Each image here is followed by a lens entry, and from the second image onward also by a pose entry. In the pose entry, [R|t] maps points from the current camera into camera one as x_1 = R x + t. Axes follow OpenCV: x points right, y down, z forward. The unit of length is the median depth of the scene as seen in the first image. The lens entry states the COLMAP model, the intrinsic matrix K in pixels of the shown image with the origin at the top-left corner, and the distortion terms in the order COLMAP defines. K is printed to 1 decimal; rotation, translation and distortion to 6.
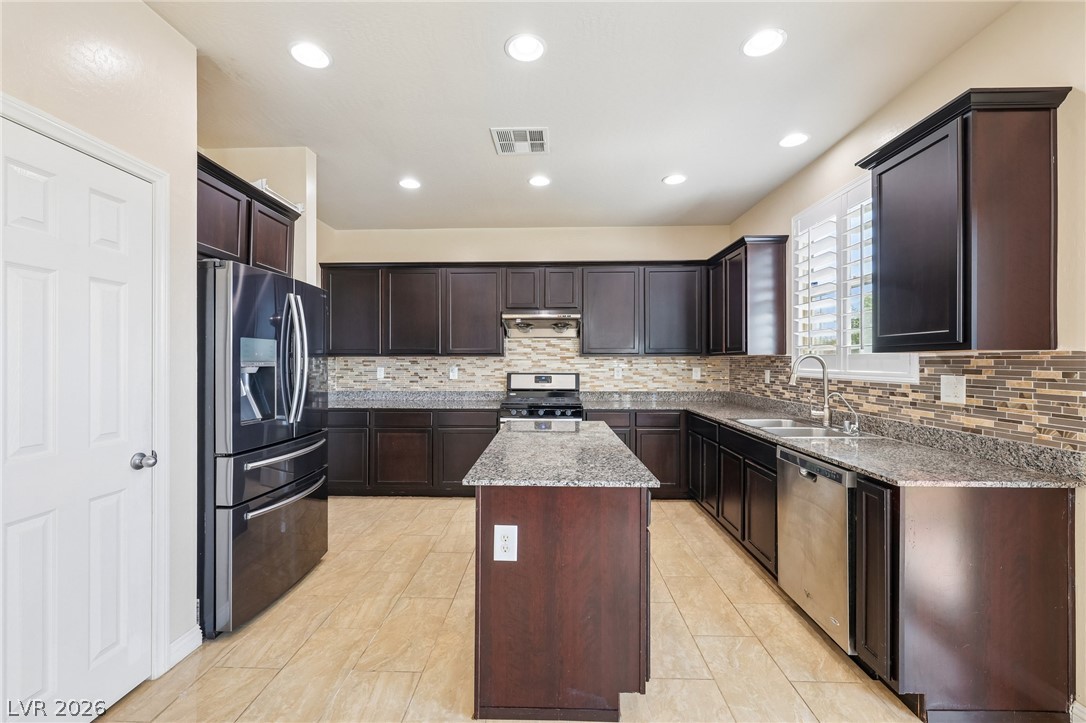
lens RADIAL K [[457.6, 0, 537.8], [0, 457.6, 364.4], [0, 0, 1]] dist [0.000046, -0.000168]
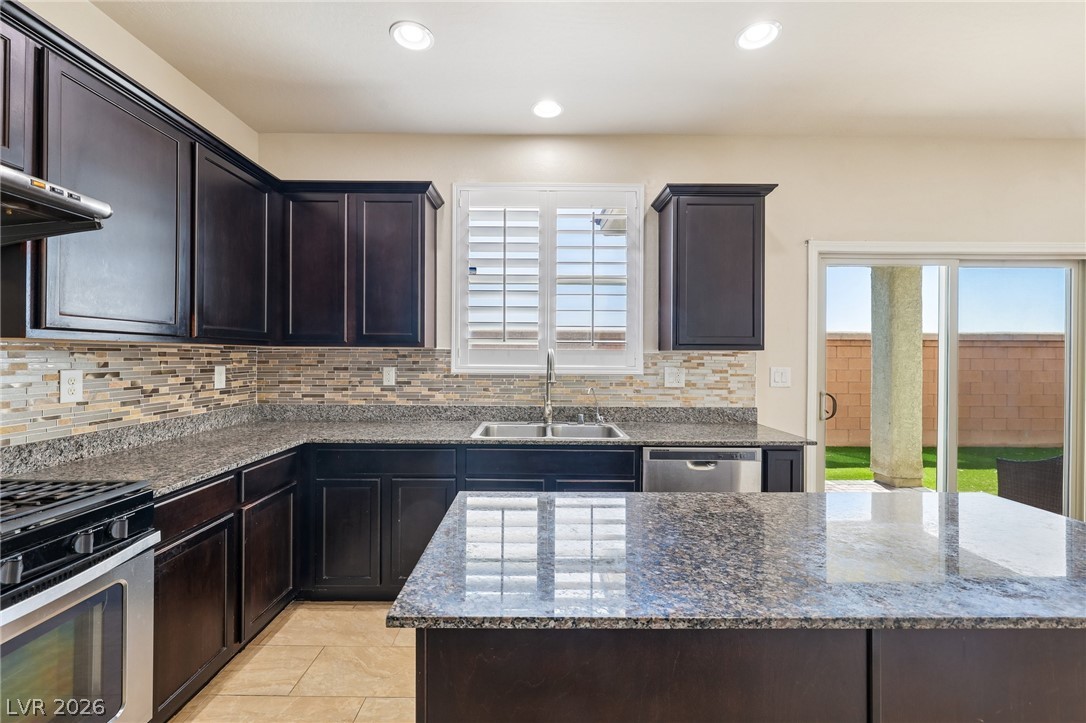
lens RADIAL K [[457.6, 0, 542.6], [0, 457.6, 355.6], [0, 0, 1]] dist [0.000046, -0.000168]
pose [[-0.036648, 0.001069, 0.999328, -0.217929], [0.000694, 0.999999, -0.001044, -0.004734], [-0.999328, 0.000655, -0.036649, 0.679617]]
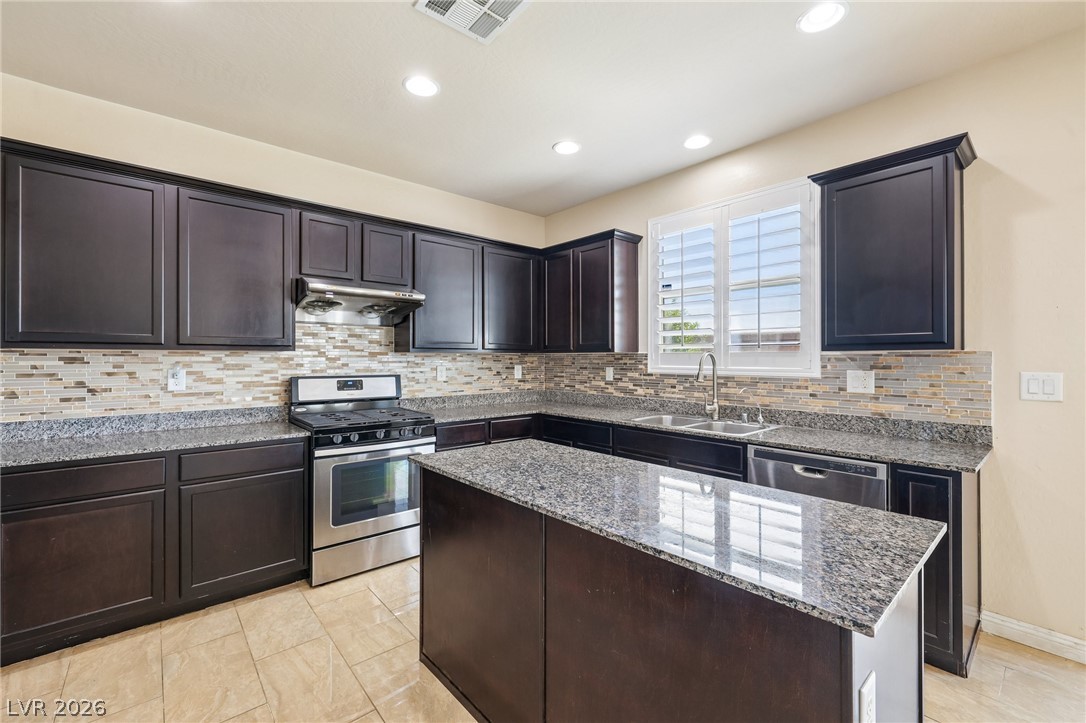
lens RADIAL K [[457.6, 0, 538.1], [0, 457.6, 358.7], [0, 0, 1]] dist [0.000046, -0.000168]
pose [[0.735735, -0.000296, 0.677269, -0.255898], [0.004339, 0.999981, -0.004277, -0.002440], [-0.677256, 0.006086, 0.735723, 0.320892]]
